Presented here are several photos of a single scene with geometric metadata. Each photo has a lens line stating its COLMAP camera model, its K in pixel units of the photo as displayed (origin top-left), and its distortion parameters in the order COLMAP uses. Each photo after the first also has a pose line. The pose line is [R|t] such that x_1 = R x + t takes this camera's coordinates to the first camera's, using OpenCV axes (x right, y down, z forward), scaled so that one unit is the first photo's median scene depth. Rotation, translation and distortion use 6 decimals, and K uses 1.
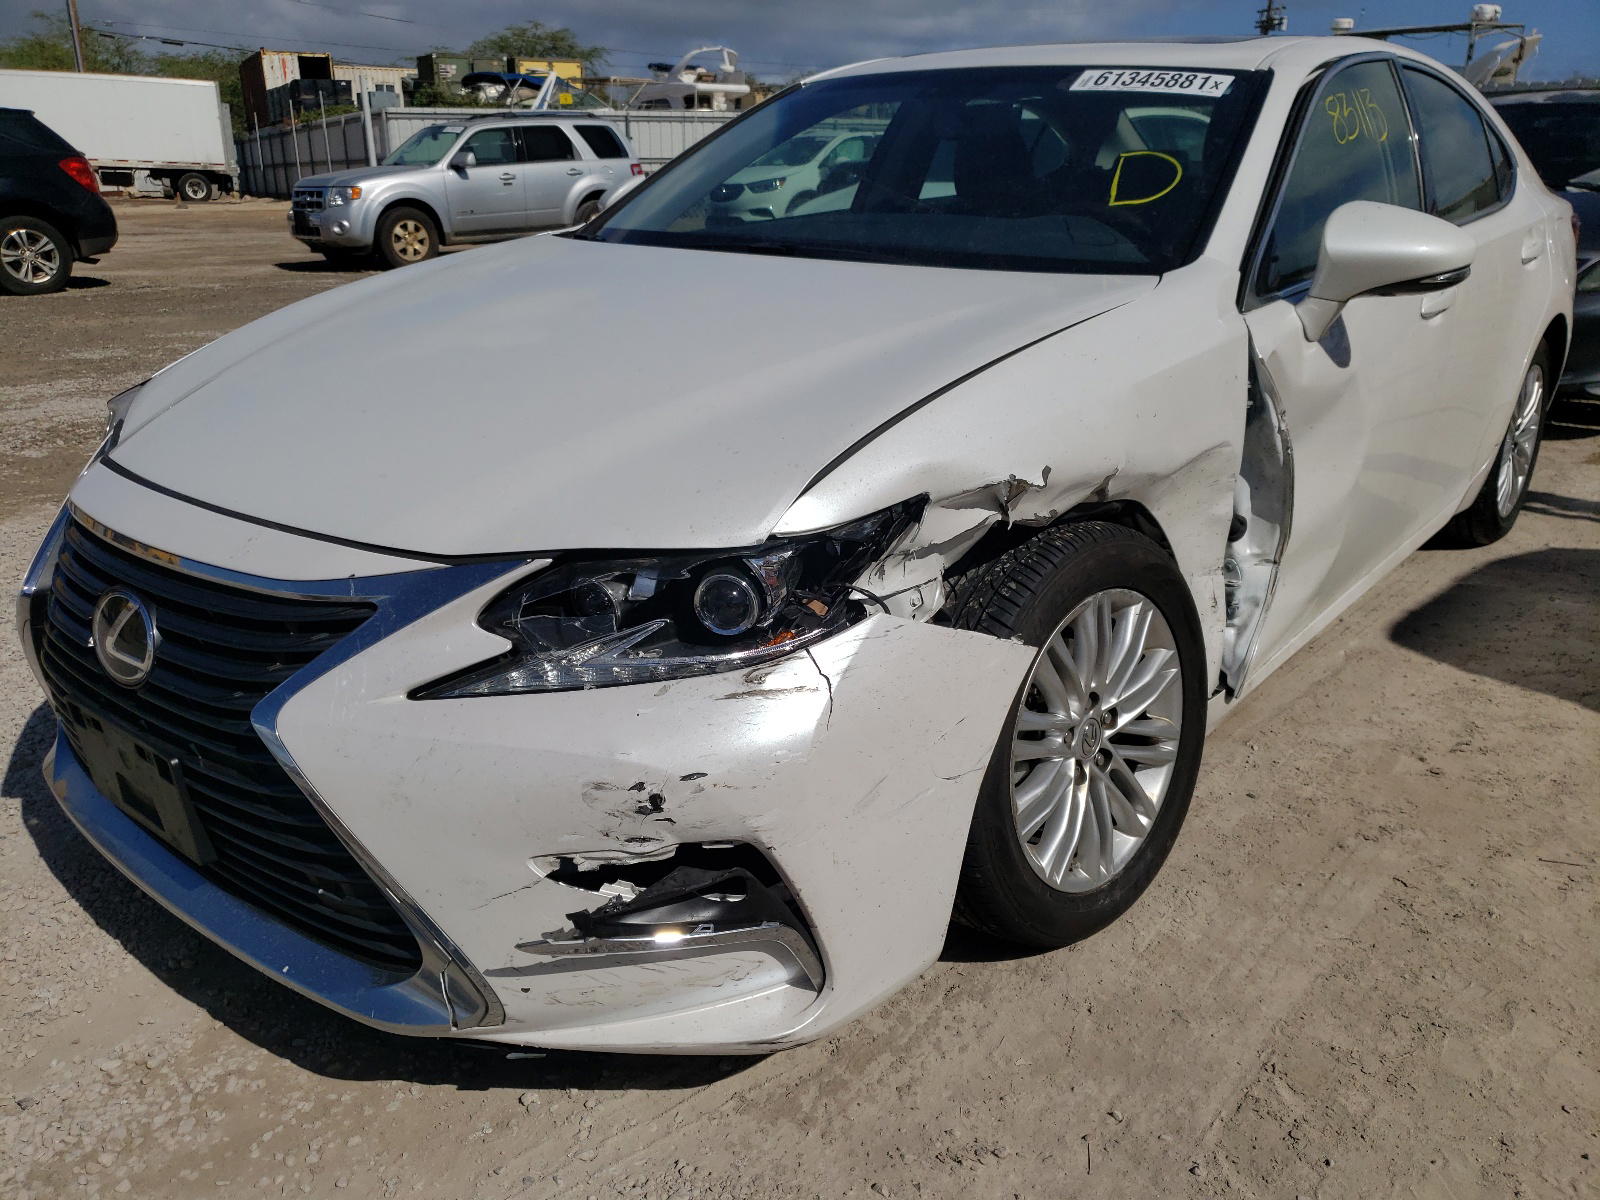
lens RADIAL K [[1225.4, 0, 797.9], [0, 1225.4, 598.9], [0, 0, 1]] dist [0.022067, -0.015385]
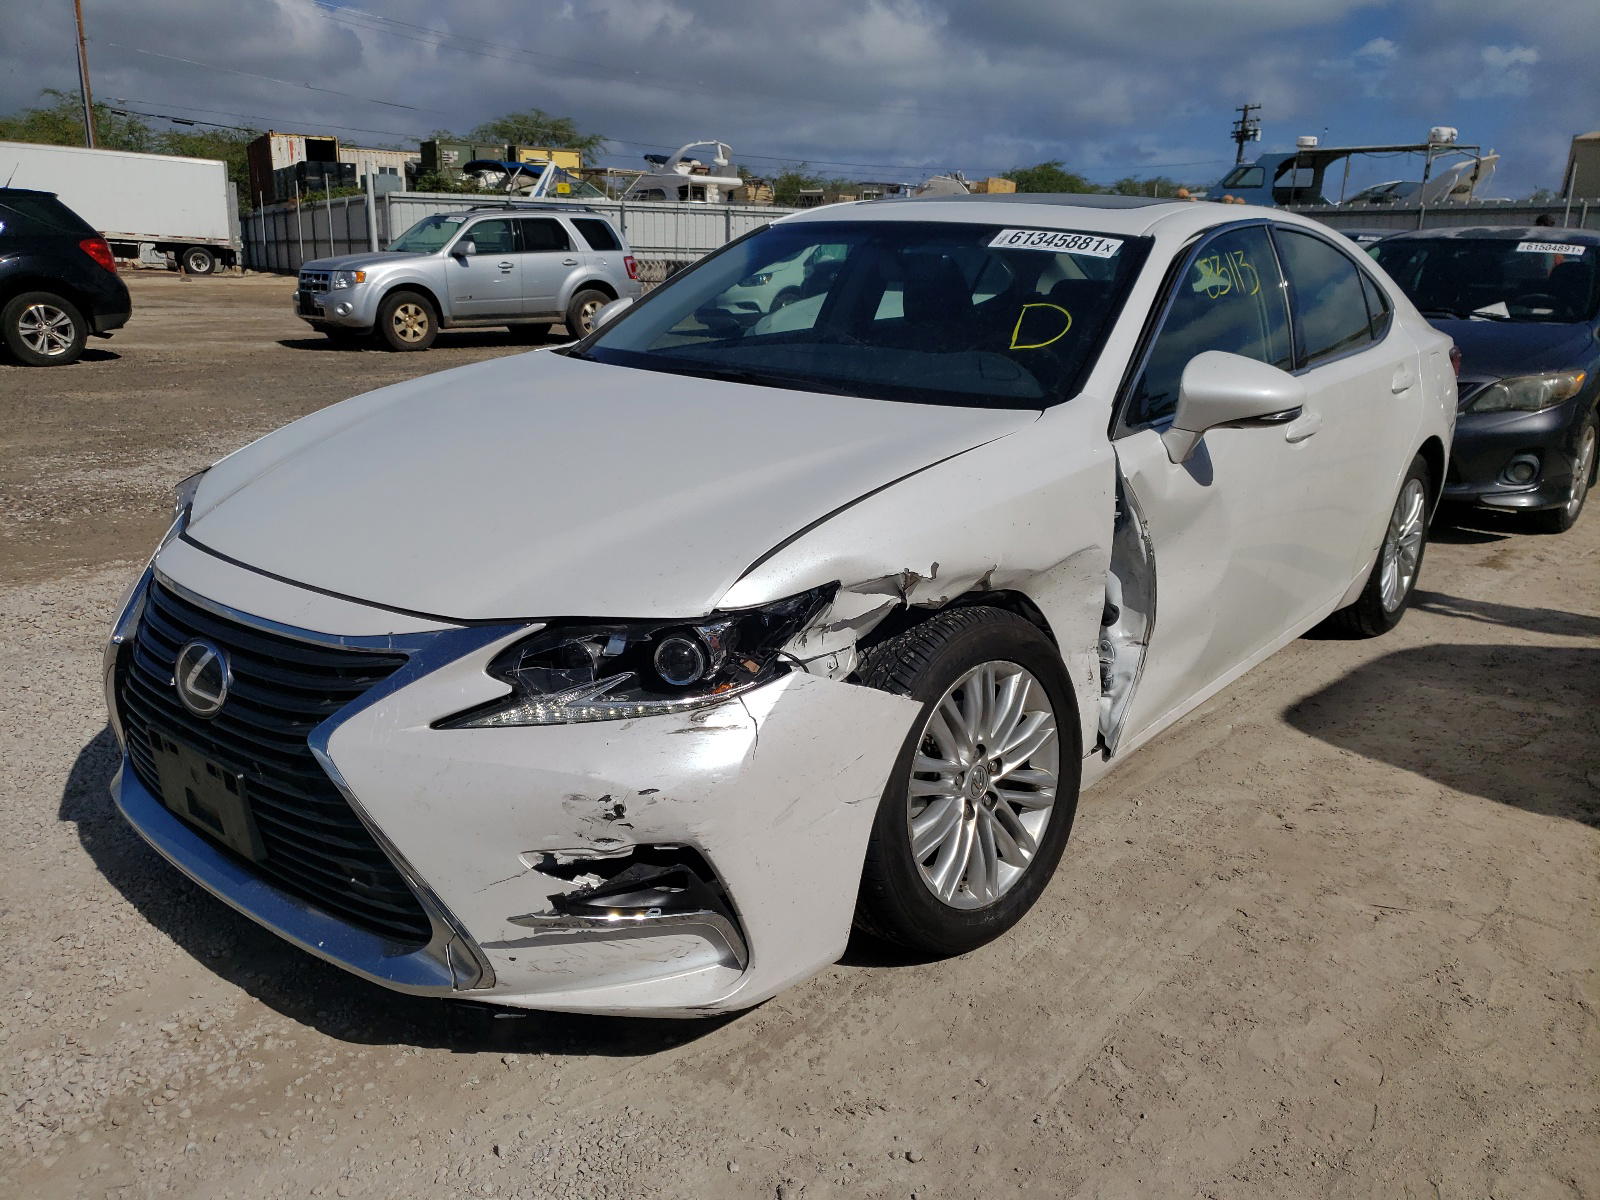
lens RADIAL K [[1225.4, 0, 798.5], [0, 1225.4, 603.8], [0, 0, 1]] dist [0.022067, -0.015385]
pose [[0.999569, 0.025273, 0.014920, 0.037084], [-0.024327, 0.997873, -0.060477, 0.014520], [-0.016417, 0.060088, 0.998058, -0.237397]]
